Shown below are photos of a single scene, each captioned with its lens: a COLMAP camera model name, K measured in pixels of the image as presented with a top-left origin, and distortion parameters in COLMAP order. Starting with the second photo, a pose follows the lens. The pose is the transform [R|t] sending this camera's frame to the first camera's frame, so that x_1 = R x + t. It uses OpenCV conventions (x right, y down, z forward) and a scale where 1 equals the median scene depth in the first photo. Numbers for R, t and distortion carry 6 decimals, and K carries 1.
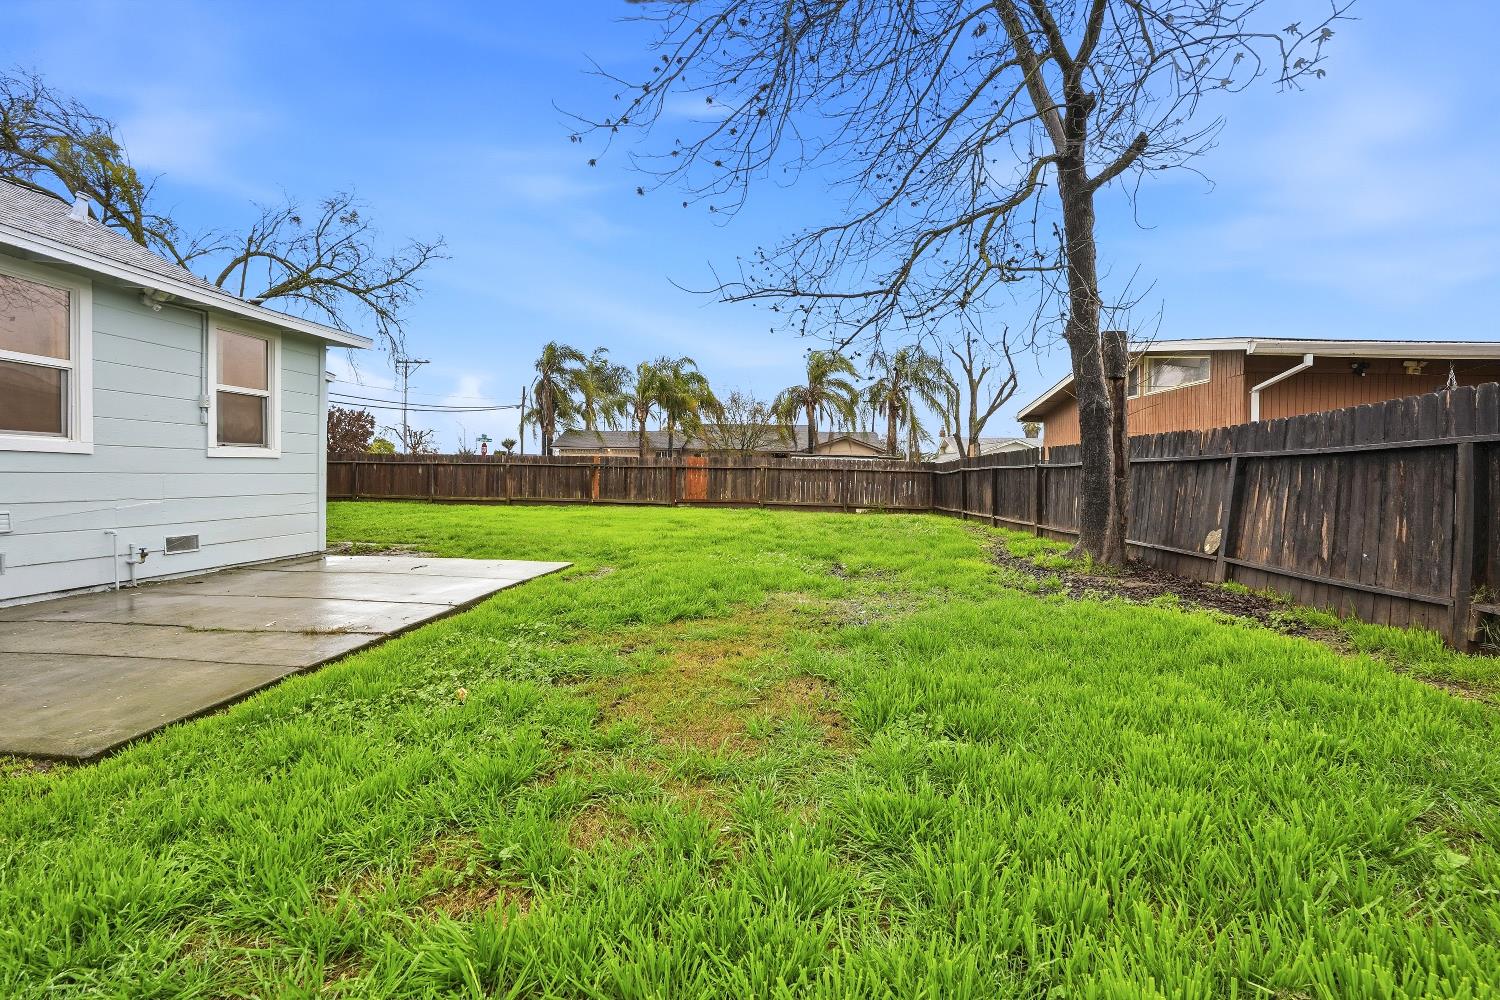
lens RADIAL K [[706.5, 0, 752.9], [0, 706.5, 472.4], [0, 0, 1]] dist [-0.065211, 0.027622]
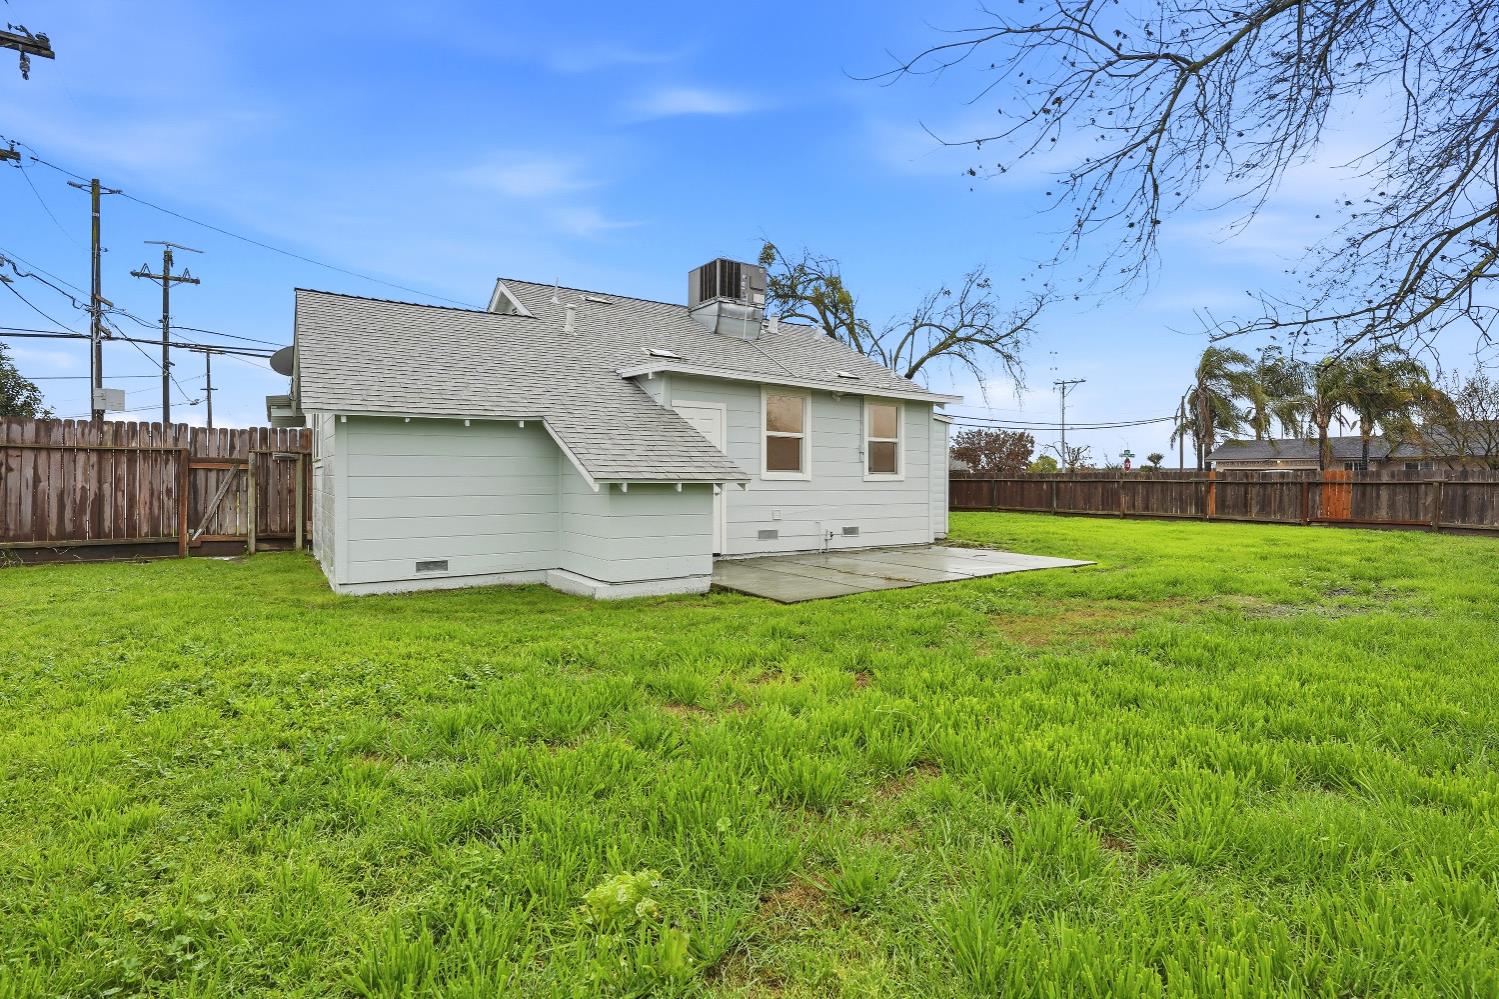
lens RADIAL K [[689.9, 0, 758.4], [0, 689.9, 482.5], [0, 0, 1]] dist [-0.021188, 0.000457]
pose [[0.625708, -0.007104, -0.780025, 0.127063], [0.002465, 0.999972, -0.007130, -0.002542], [0.780053, 0.002539, 0.625708, -0.092863]]
